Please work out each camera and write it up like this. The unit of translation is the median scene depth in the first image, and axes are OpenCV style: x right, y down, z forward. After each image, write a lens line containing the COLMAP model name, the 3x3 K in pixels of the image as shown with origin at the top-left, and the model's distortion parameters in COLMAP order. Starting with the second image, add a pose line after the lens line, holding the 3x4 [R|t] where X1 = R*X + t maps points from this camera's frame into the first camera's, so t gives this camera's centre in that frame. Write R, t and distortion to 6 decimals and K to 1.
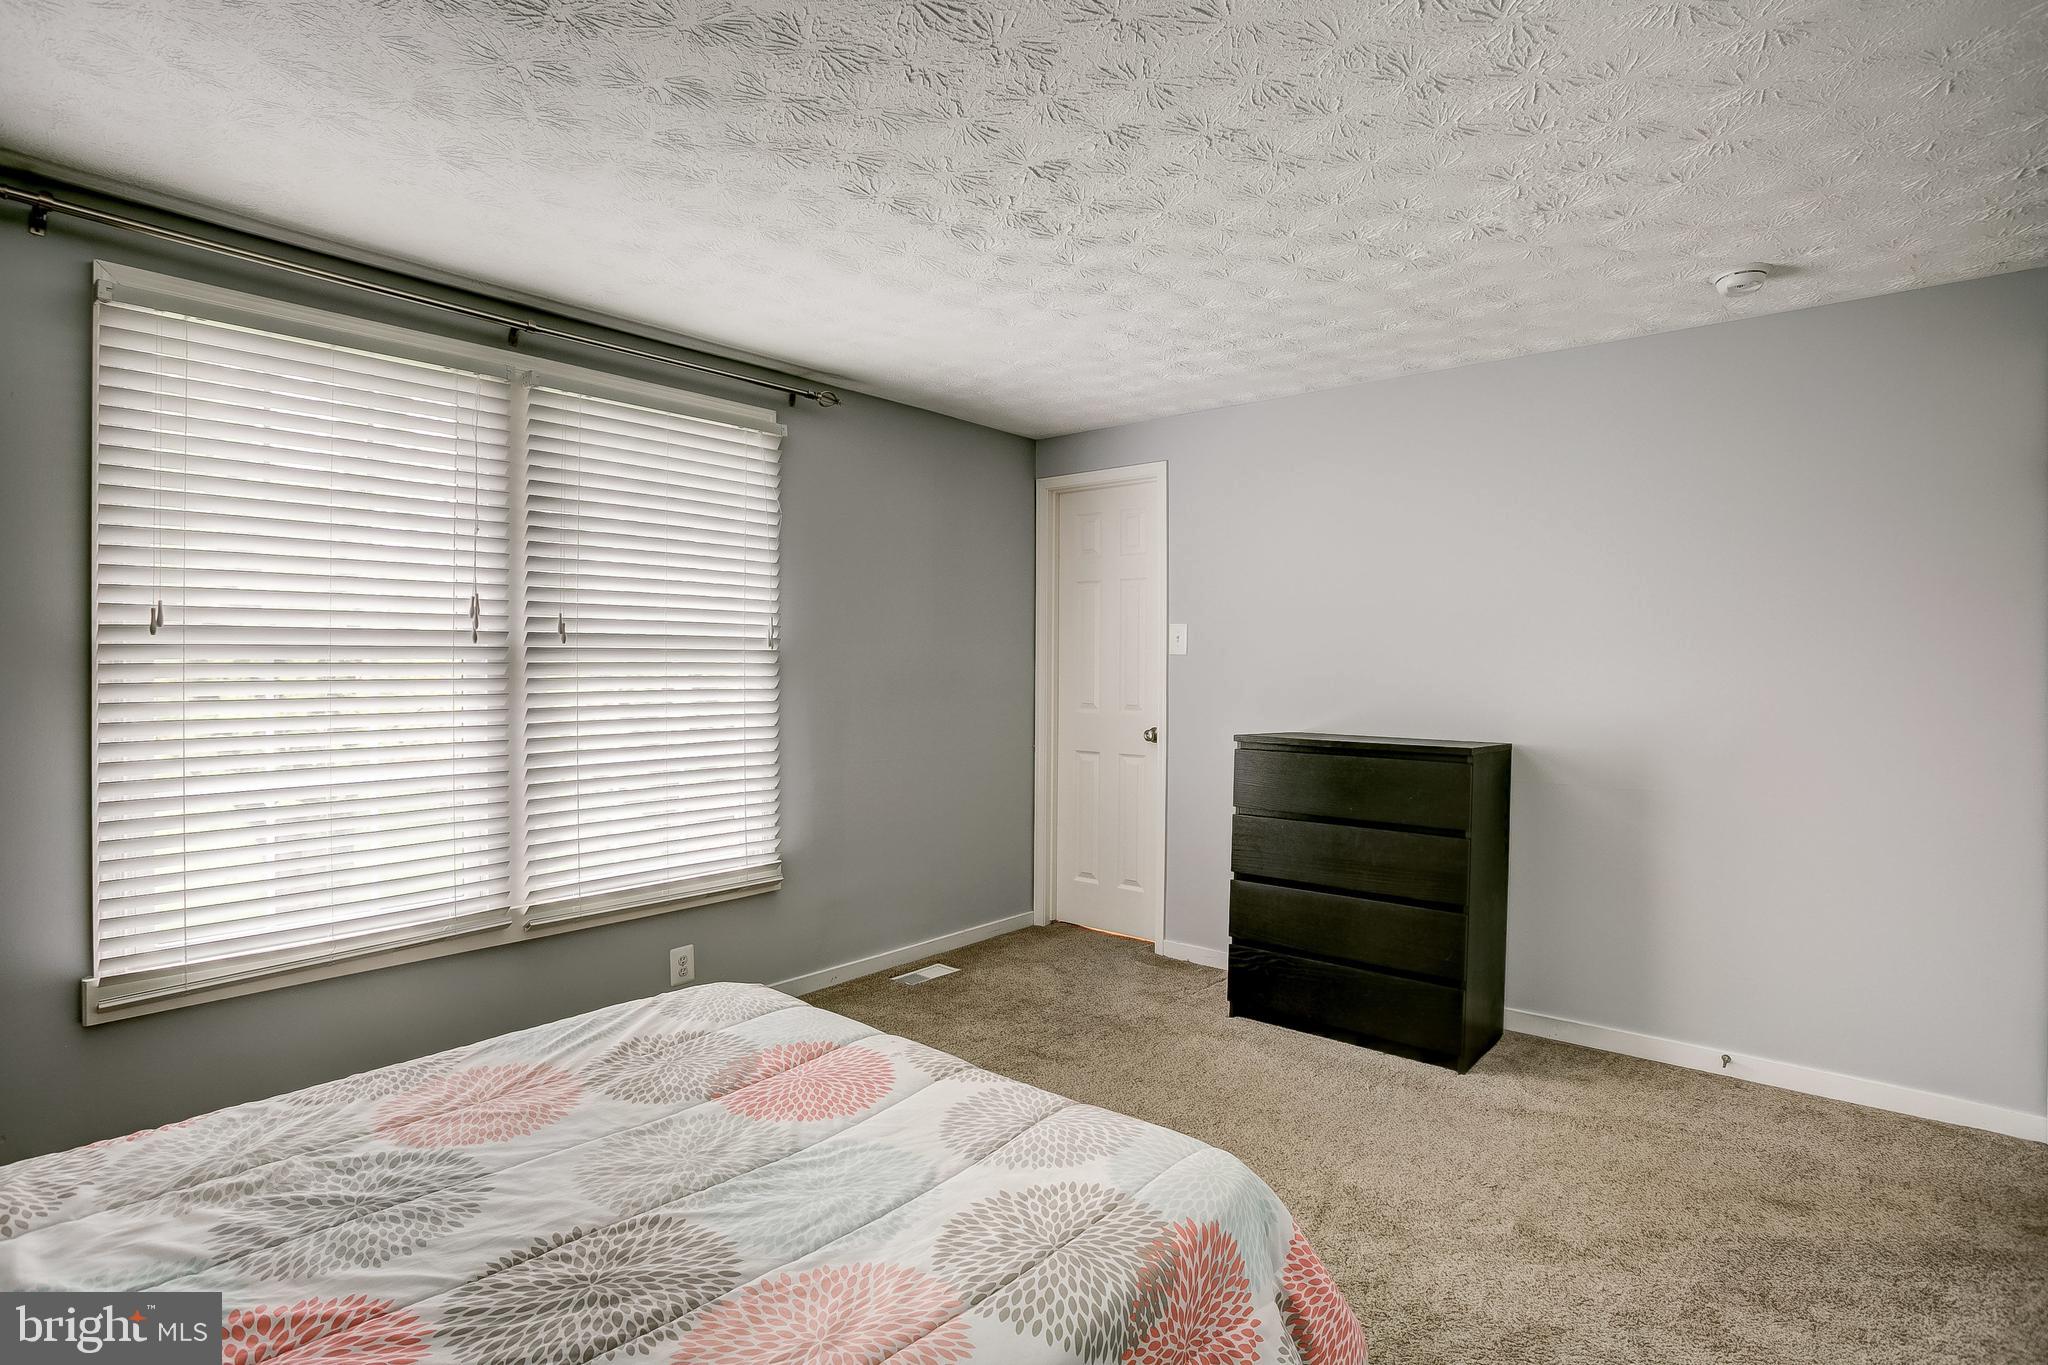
lens RADIAL K [[999.4, 0, 1015.6], [0, 999.4, 664.8], [0, 0, 1]] dist [-0.077801, 0.034885]
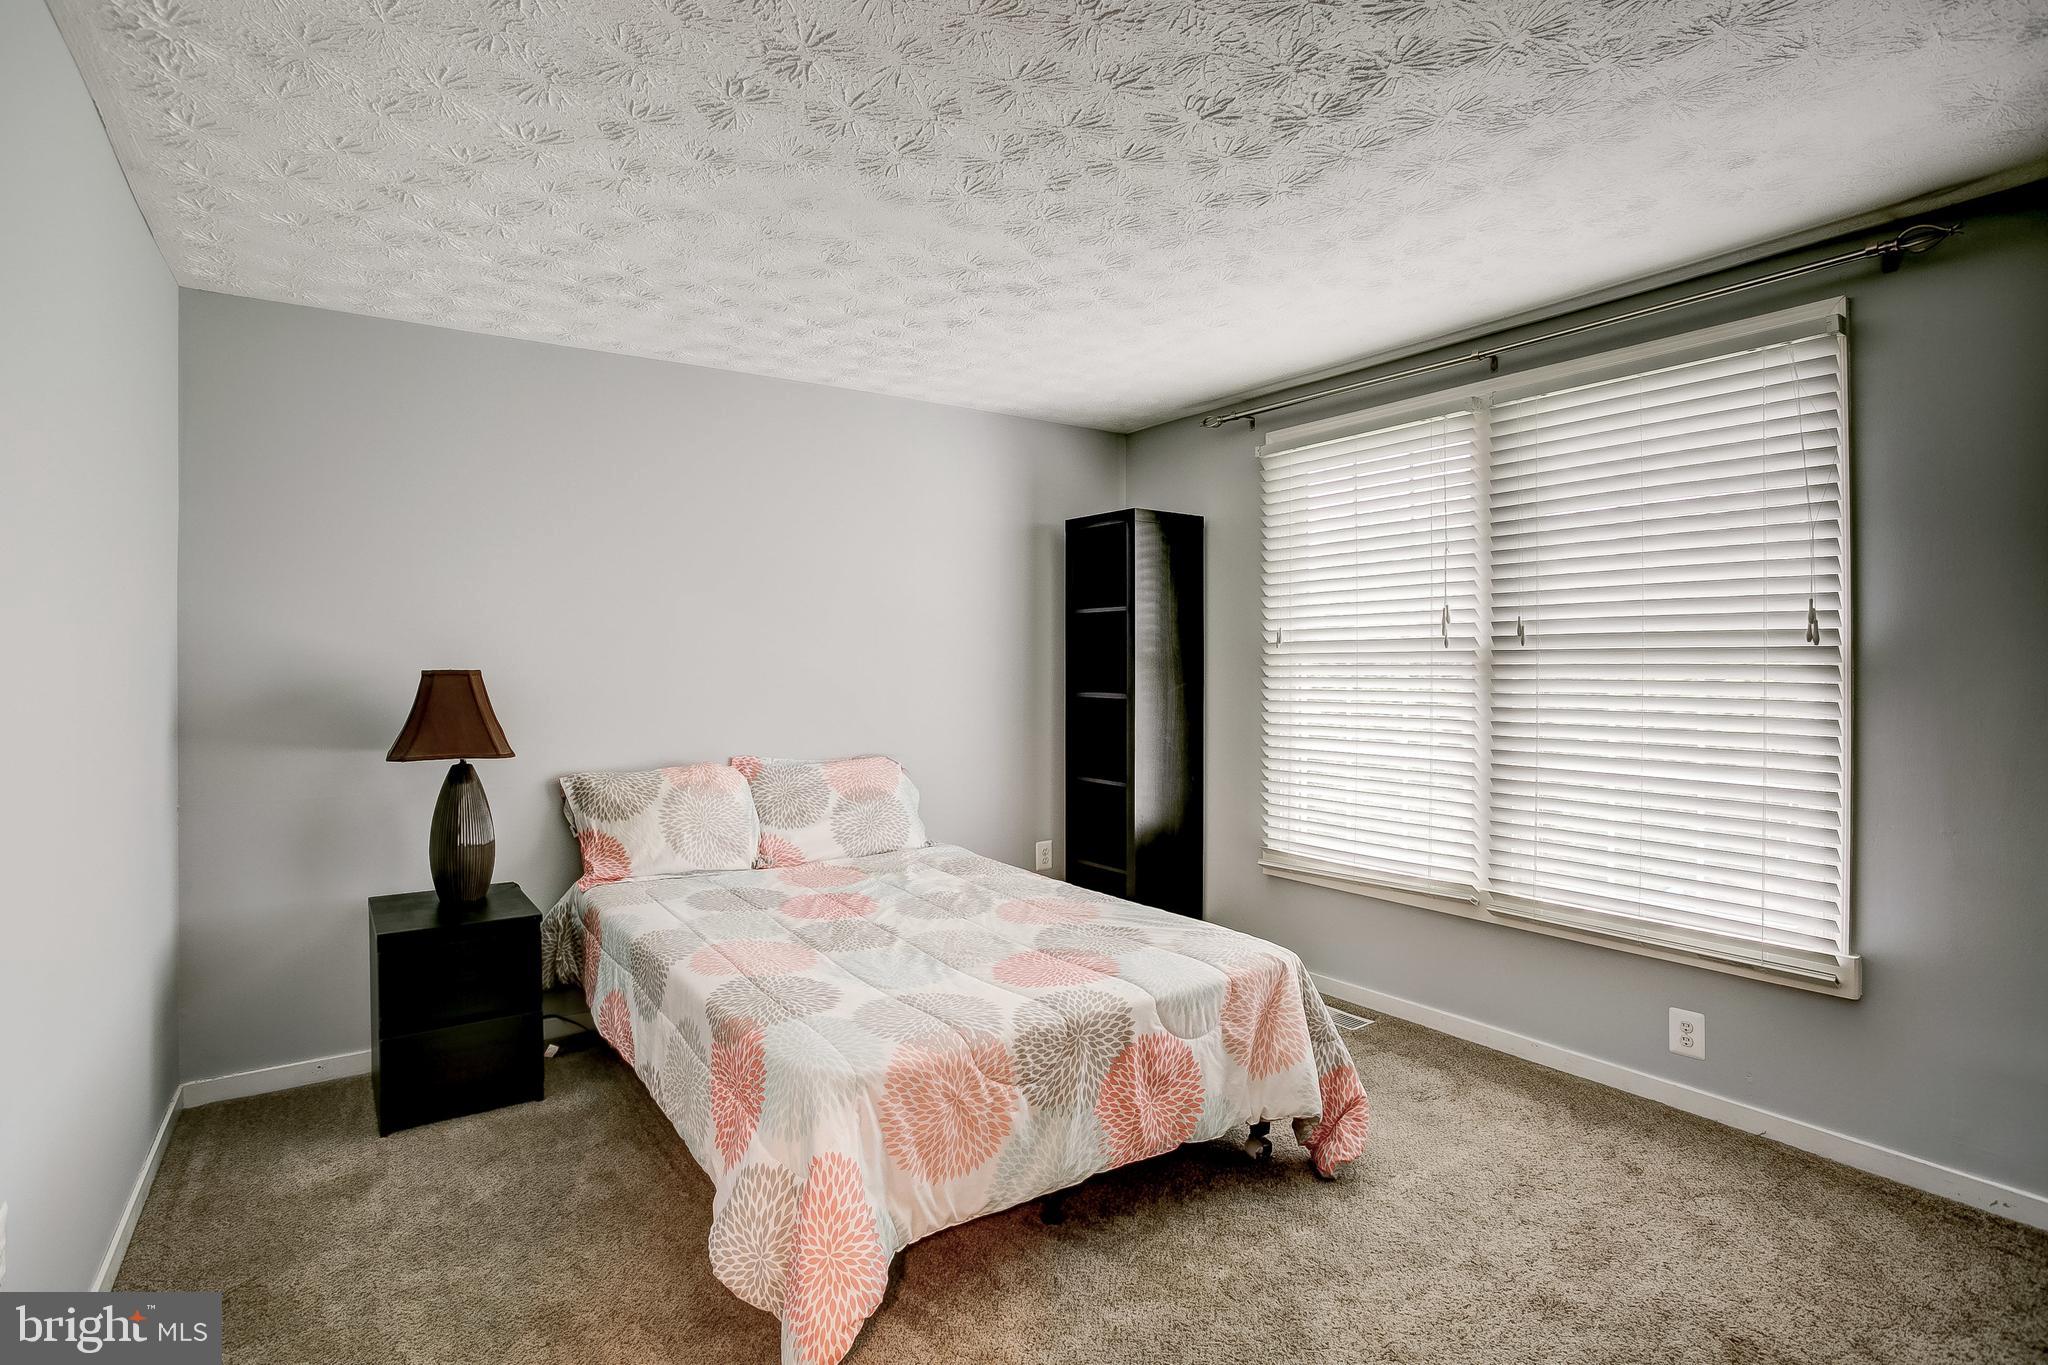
lens RADIAL K [[999.4, 0, 1015.6], [0, 999.4, 664.8], [0, 0, 1]] dist [-0.077801, 0.034885]
pose [[-0.253752, -0.000880, -0.967269, 0.701888], [-0.002241, 0.999997, -0.000322, -0.000522], [0.967267, 0.002086, -0.253753, 0.797976]]
